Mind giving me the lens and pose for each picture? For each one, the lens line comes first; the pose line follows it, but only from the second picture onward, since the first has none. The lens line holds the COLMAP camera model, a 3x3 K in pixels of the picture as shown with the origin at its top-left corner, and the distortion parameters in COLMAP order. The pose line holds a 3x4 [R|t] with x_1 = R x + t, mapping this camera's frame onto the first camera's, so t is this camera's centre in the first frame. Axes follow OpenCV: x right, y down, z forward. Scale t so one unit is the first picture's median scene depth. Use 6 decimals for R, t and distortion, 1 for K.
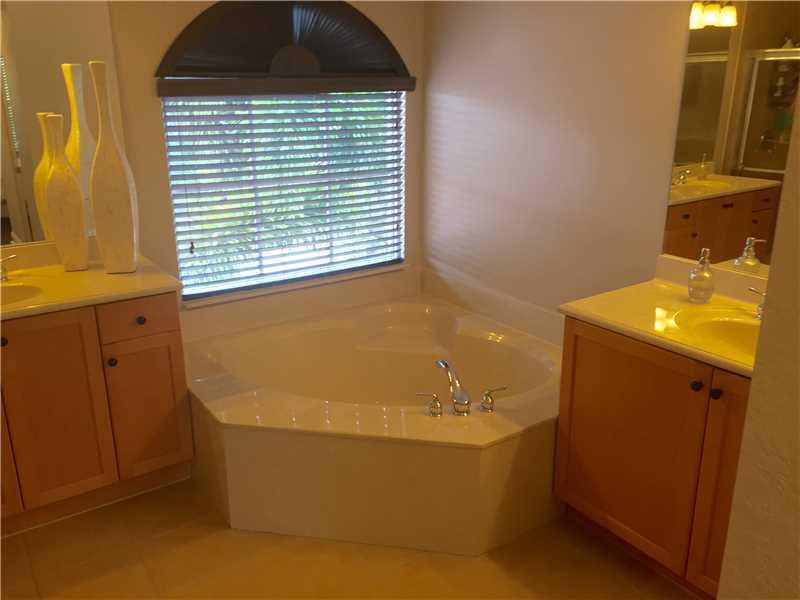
lens RADIAL K [[676.6, 0, 400.0], [0, 676.6, 300.0], [0, 0, 1]] dist [0.070943, -0.087092]
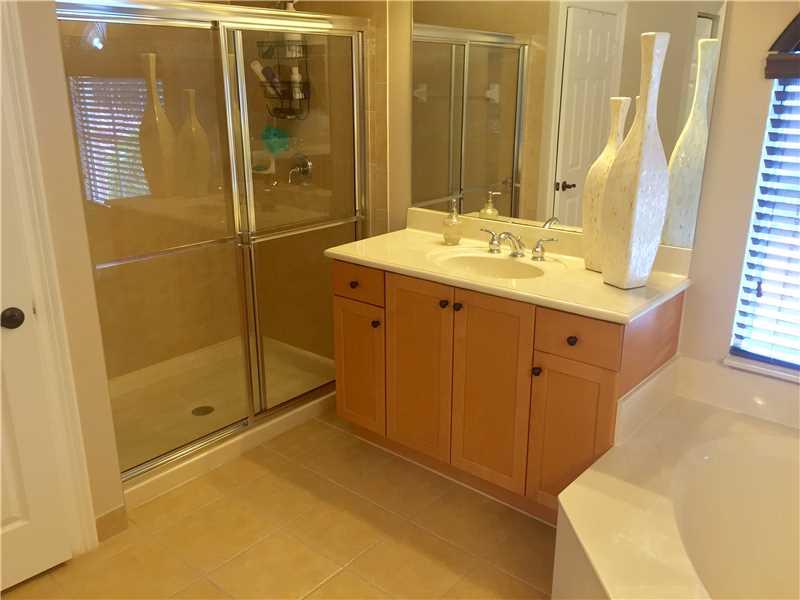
lens RADIAL K [[676.6, 0, 400.0], [0, 676.6, 300.0], [0, 0, 1]] dist [0.070943, -0.087092]
pose [[0.262706, 0.309898, -0.913755, 0.311672], [-0.299164, 0.926509, 0.228213, -0.141662], [0.917325, 0.213410, 0.336110, 0.491565]]
